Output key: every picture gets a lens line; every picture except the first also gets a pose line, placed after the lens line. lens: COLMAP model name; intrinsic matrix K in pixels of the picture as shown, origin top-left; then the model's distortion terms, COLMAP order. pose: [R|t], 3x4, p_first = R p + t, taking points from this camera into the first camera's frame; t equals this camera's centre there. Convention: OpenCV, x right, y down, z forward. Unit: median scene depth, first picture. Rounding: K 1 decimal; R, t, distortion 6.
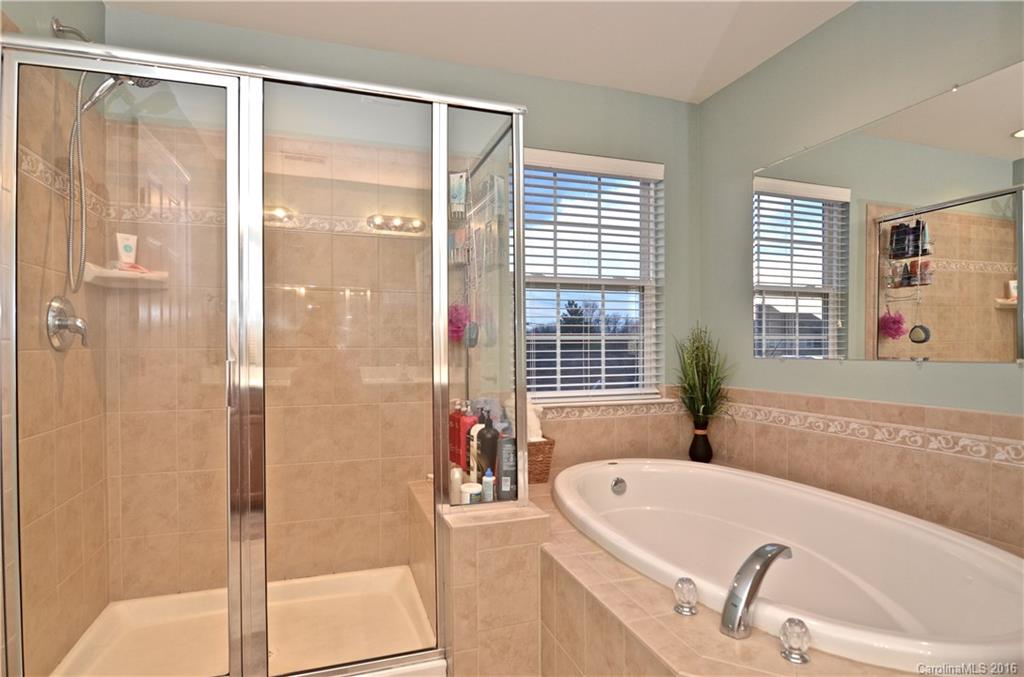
lens RADIAL K [[536.4, 0, 509.1], [0, 536.4, 348.0], [0, 0, 1]] dist [-0.017743, -0.003521]
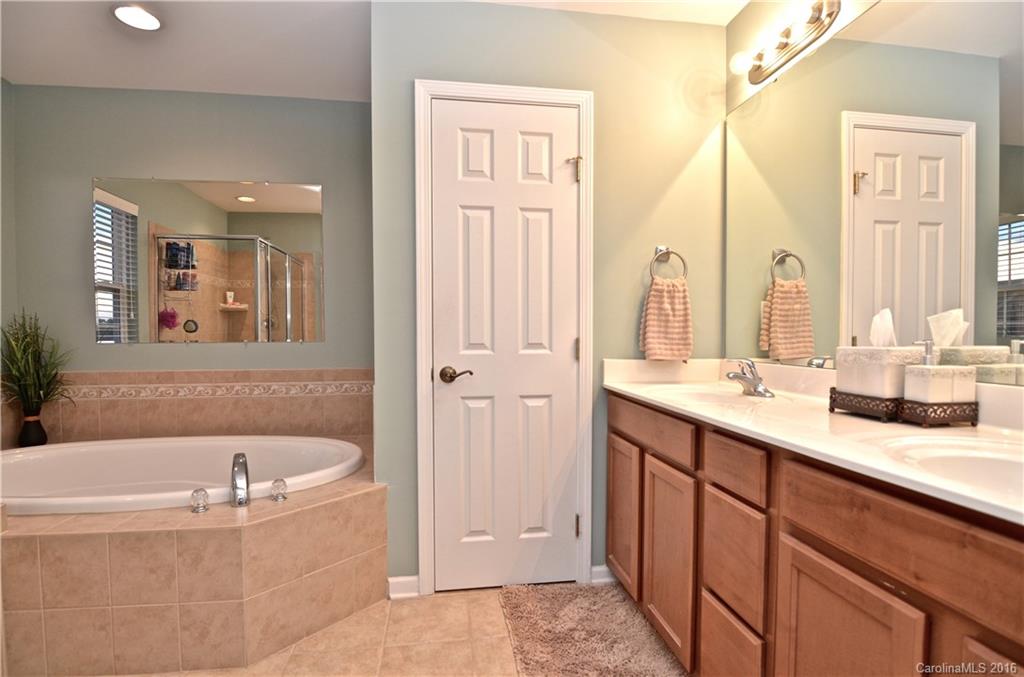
lens RADIAL K [[494.0, 0, 510.3], [0, 494.0, 341.4], [0, 0, 1]] dist [-0.008468, -0.007349]
pose [[0.157729, -0.007019, 0.987458, -0.360392], [0.000687, 0.999975, 0.006999, 0.006478], [-0.987482, -0.000426, 0.157729, -0.027352]]
